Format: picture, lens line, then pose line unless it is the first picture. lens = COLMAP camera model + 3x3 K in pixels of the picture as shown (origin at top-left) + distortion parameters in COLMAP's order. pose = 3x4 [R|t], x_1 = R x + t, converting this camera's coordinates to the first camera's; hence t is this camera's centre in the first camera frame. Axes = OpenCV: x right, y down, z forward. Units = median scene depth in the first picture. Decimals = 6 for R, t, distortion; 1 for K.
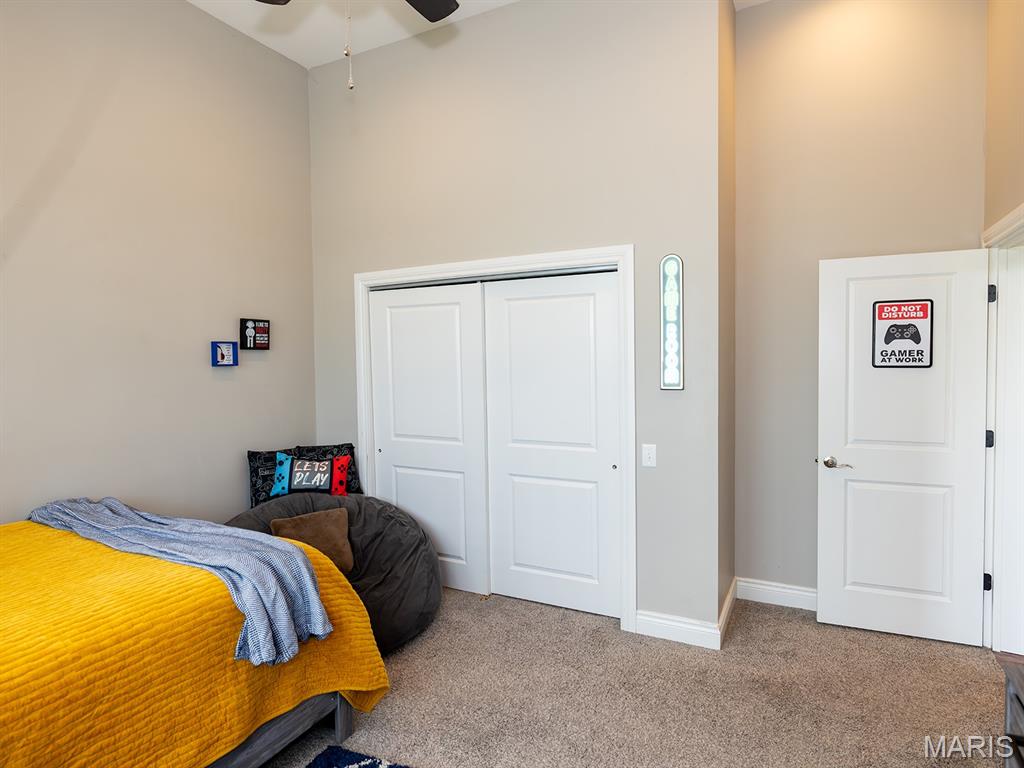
lens RADIAL K [[598.0, 0, 511.4], [0, 598.0, 383.0], [0, 0, 1]] dist [0.004453, 0.000688]
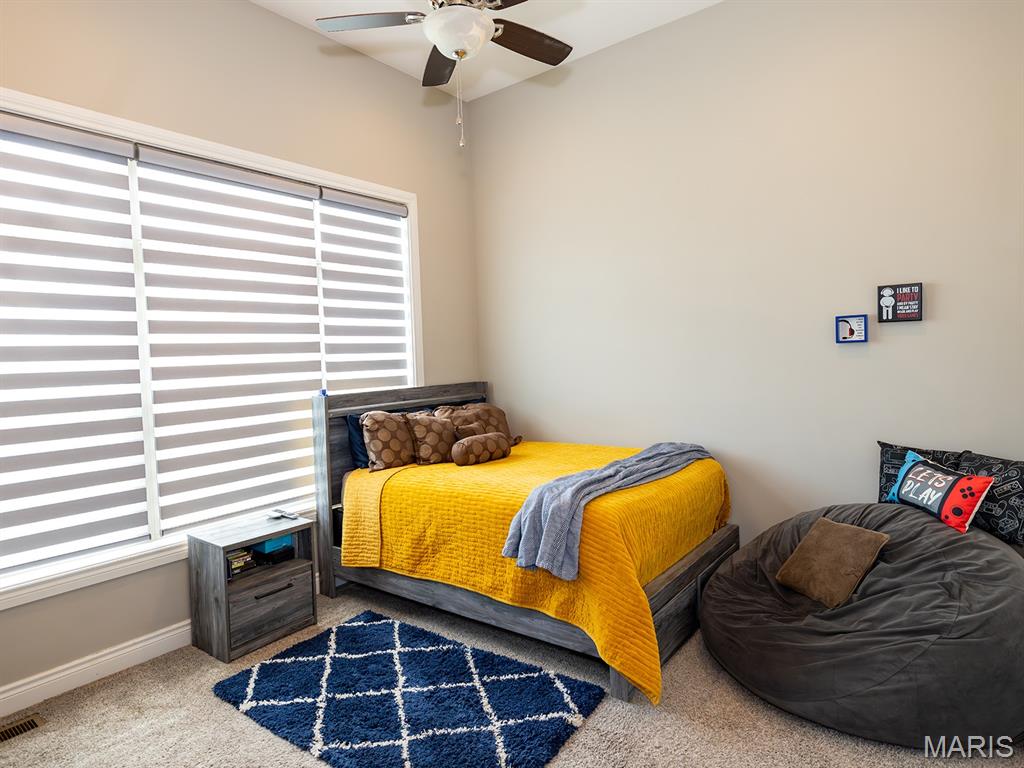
lens RADIAL K [[598.0, 0, 512.2], [0, 598.0, 384.9], [0, 0, 1]] dist [0.004453, 0.000688]
pose [[-0.184907, 0.073347, -0.980015, 0.488449], [-0.004605, 0.997135, 0.075498, -0.028960], [0.982745, 0.018473, -0.184040, 0.635802]]
